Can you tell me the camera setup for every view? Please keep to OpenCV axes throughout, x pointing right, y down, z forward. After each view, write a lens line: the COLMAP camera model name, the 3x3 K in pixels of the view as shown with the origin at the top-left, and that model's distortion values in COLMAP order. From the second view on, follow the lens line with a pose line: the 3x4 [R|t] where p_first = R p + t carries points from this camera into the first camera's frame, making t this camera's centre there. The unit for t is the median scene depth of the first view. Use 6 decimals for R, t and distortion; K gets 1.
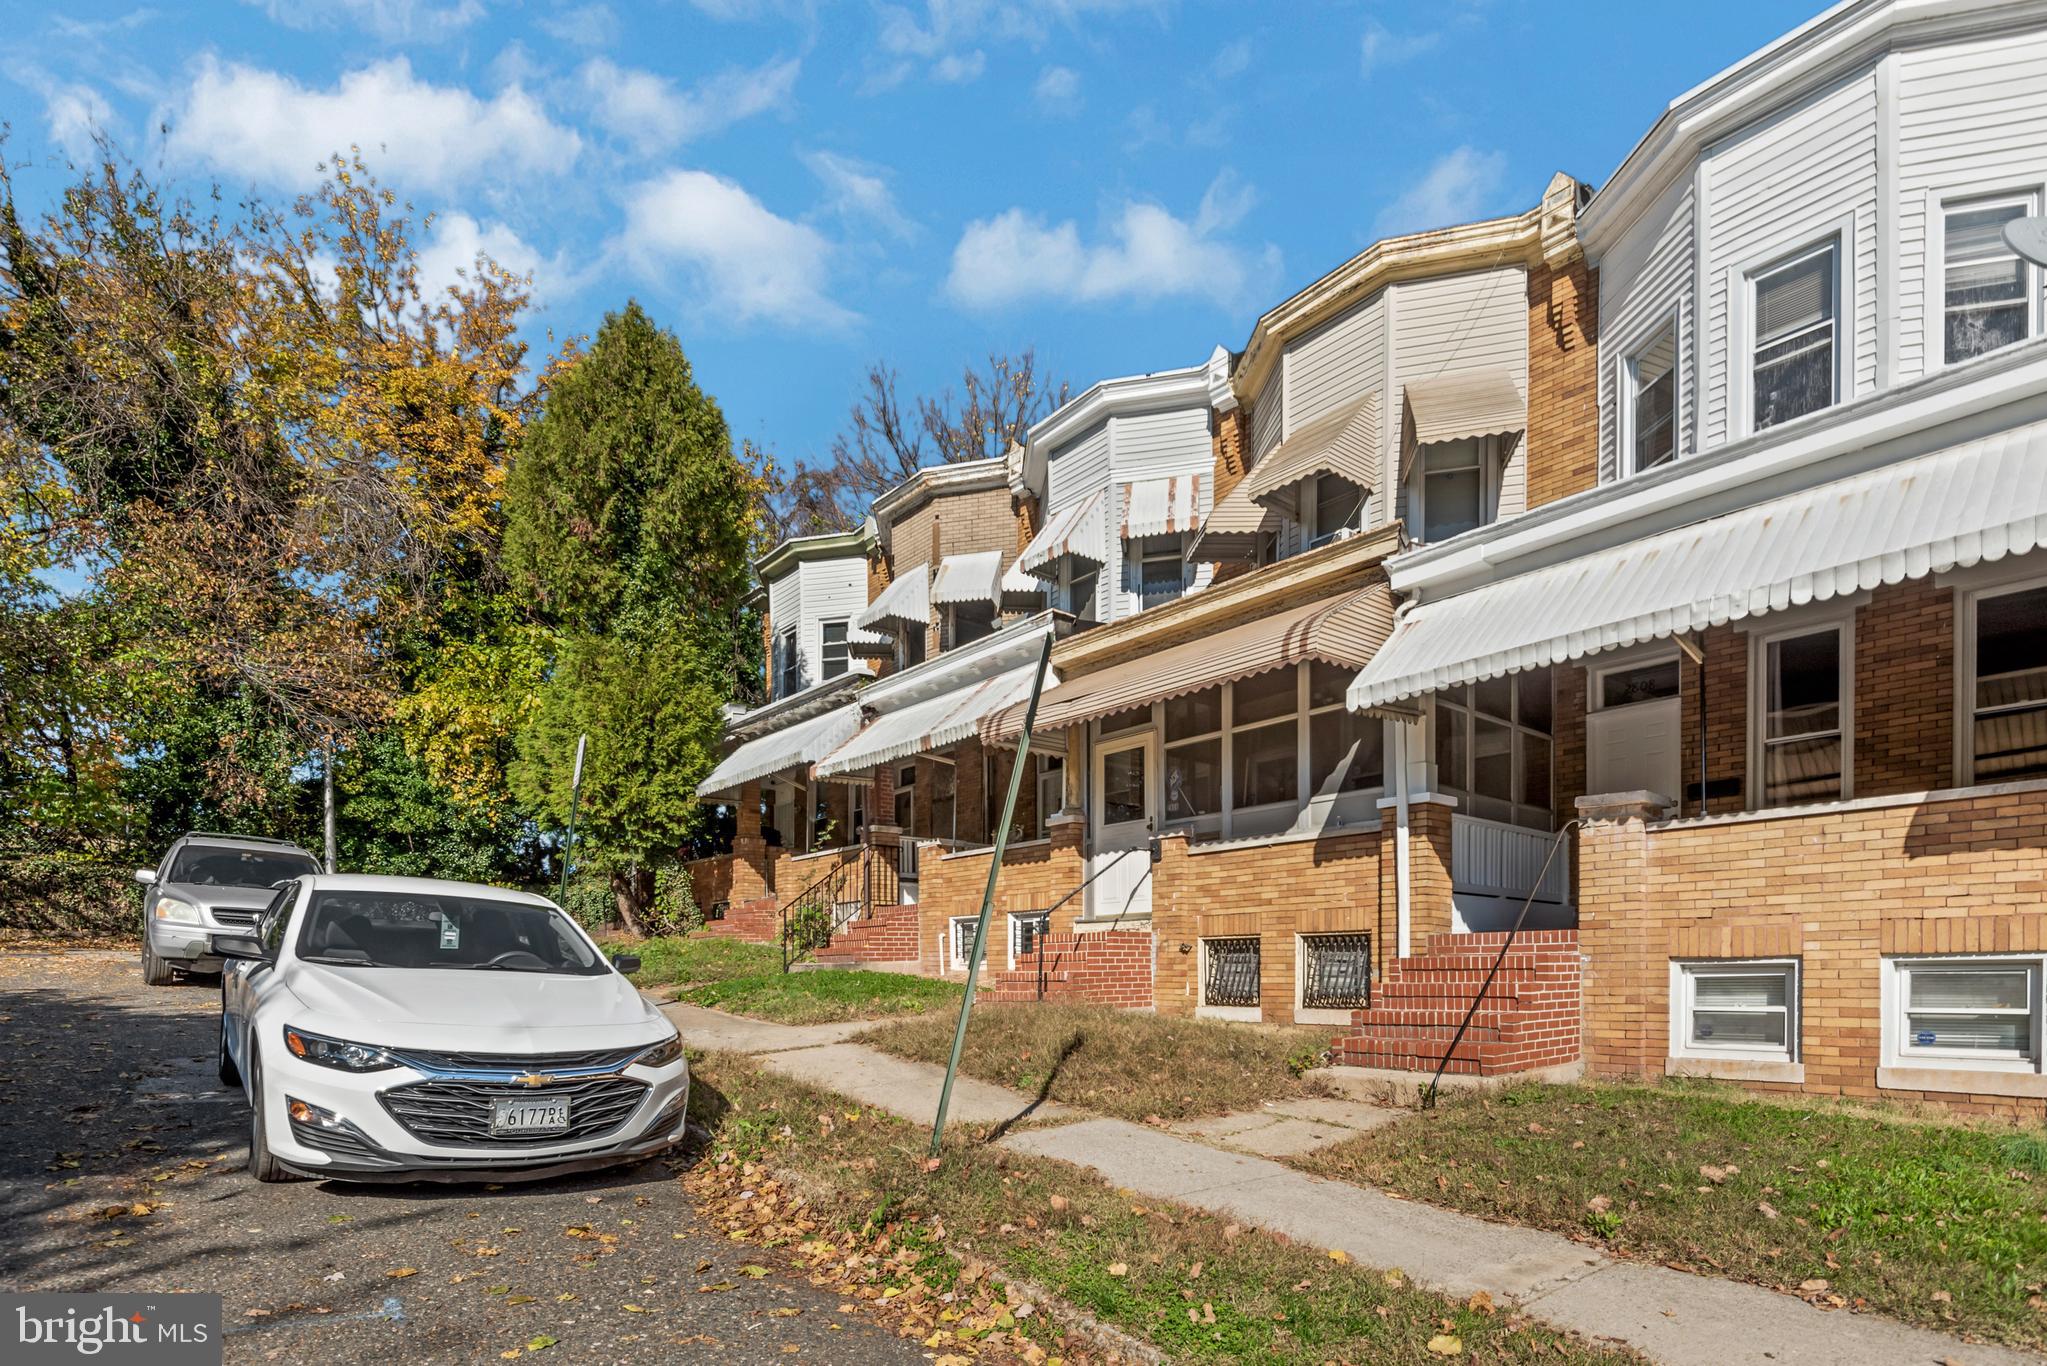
lens RADIAL K [[1012.8, 0, 1023.3], [0, 1012.8, 756.1], [0, 0, 1]] dist [0.001400, -0.017509]
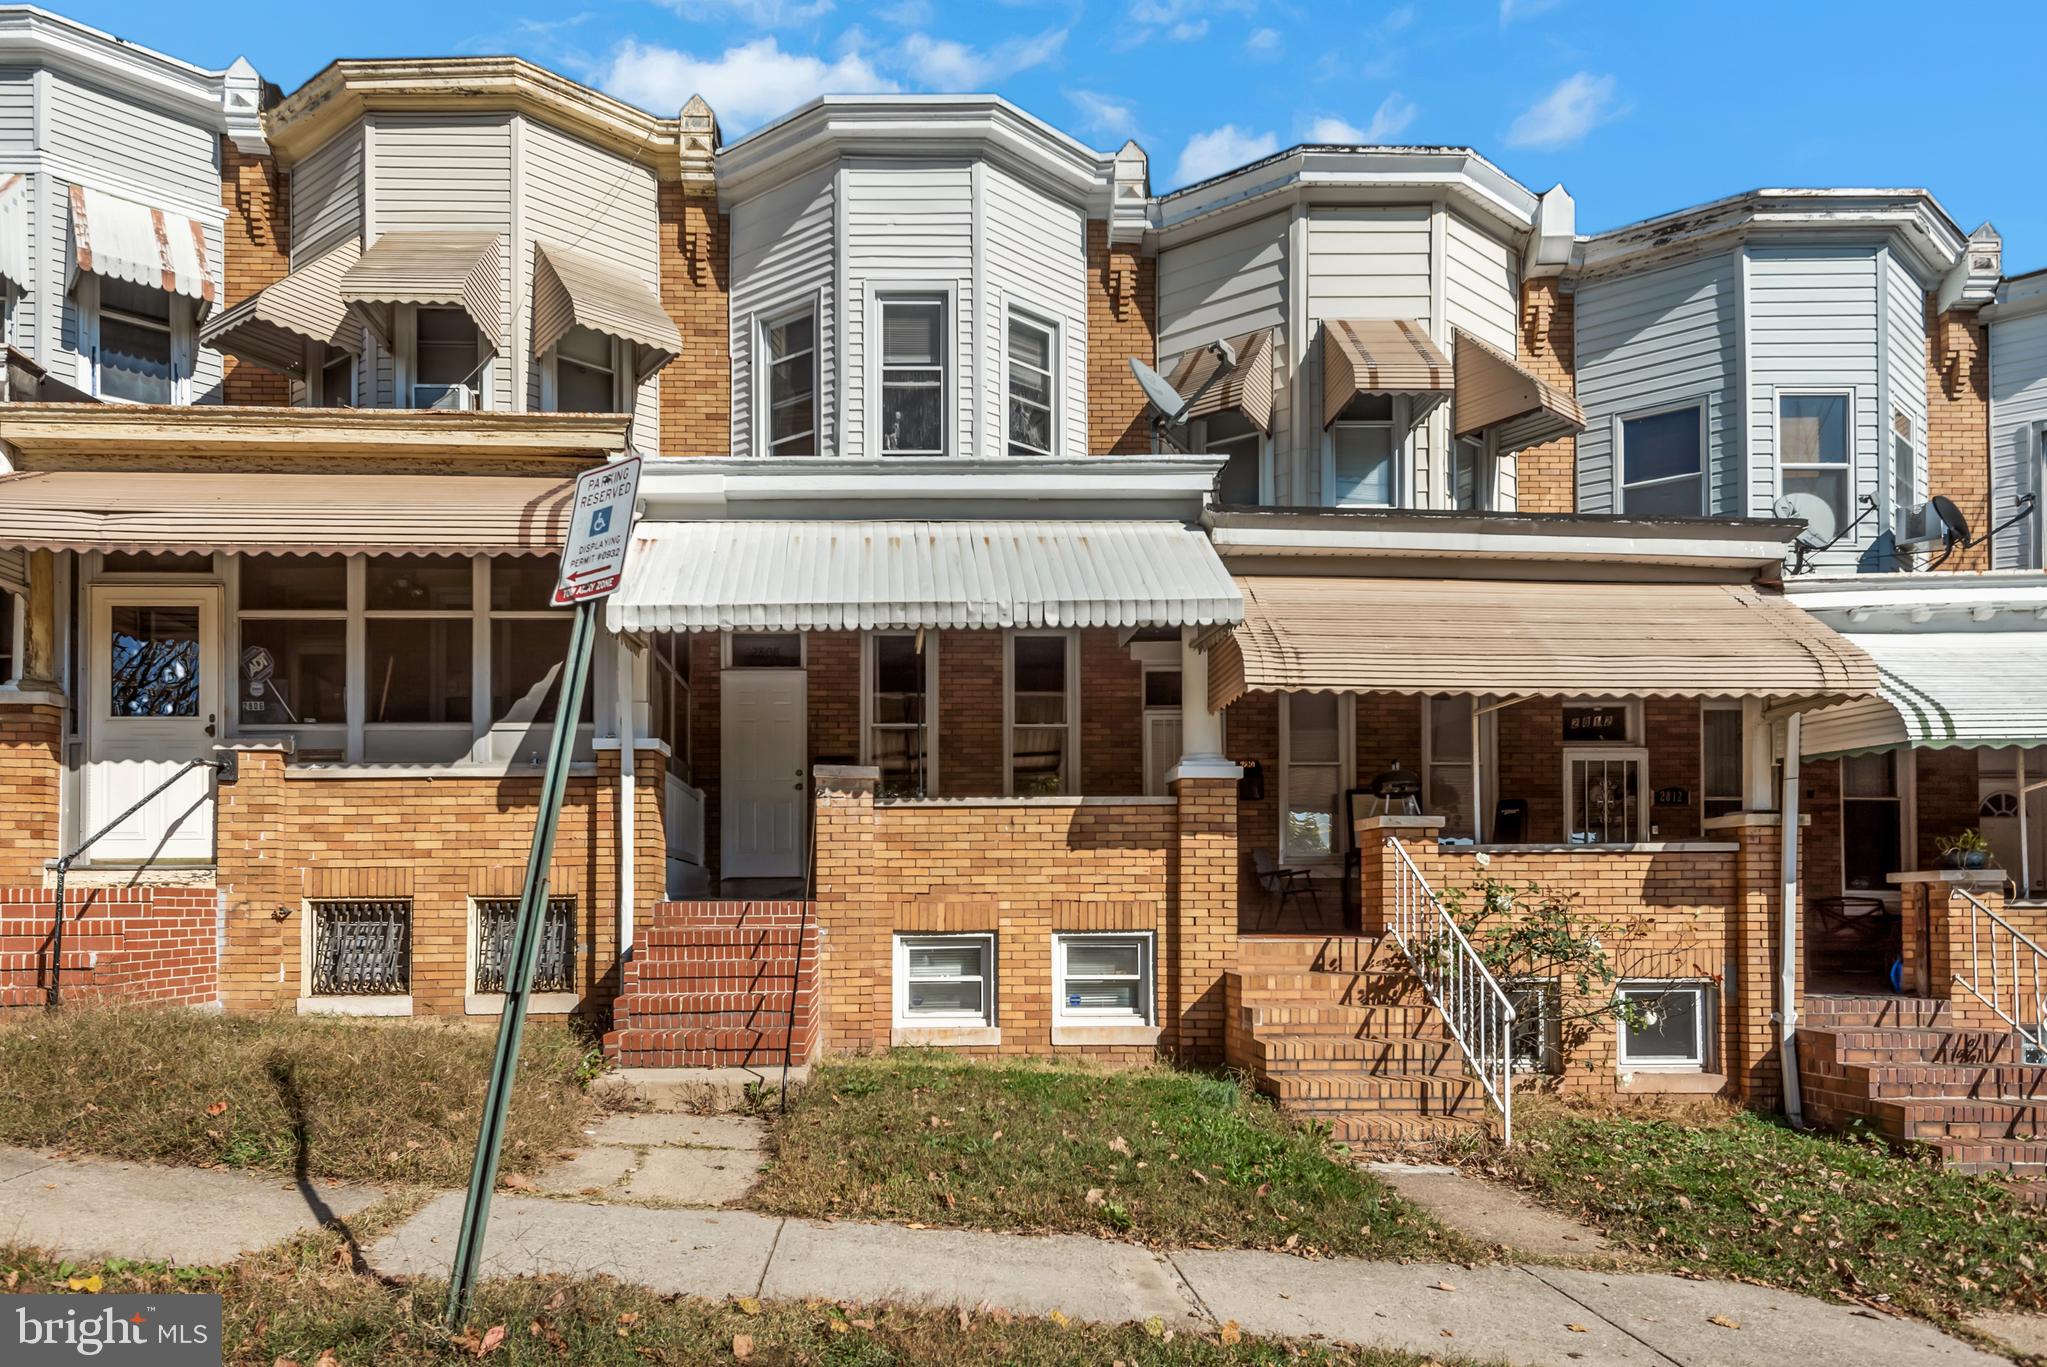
lens RADIAL K [[1132.4, 0, 1022.8], [0, 1132.4, 712.3], [0, 0, 1]] dist [0.017354, -0.011619]
pose [[0.610324, 0.142991, 0.779140, -0.162363], [-0.162978, 0.985197, -0.053141, 0.013365], [-0.775205, -0.094550, 0.624594, 0.140215]]
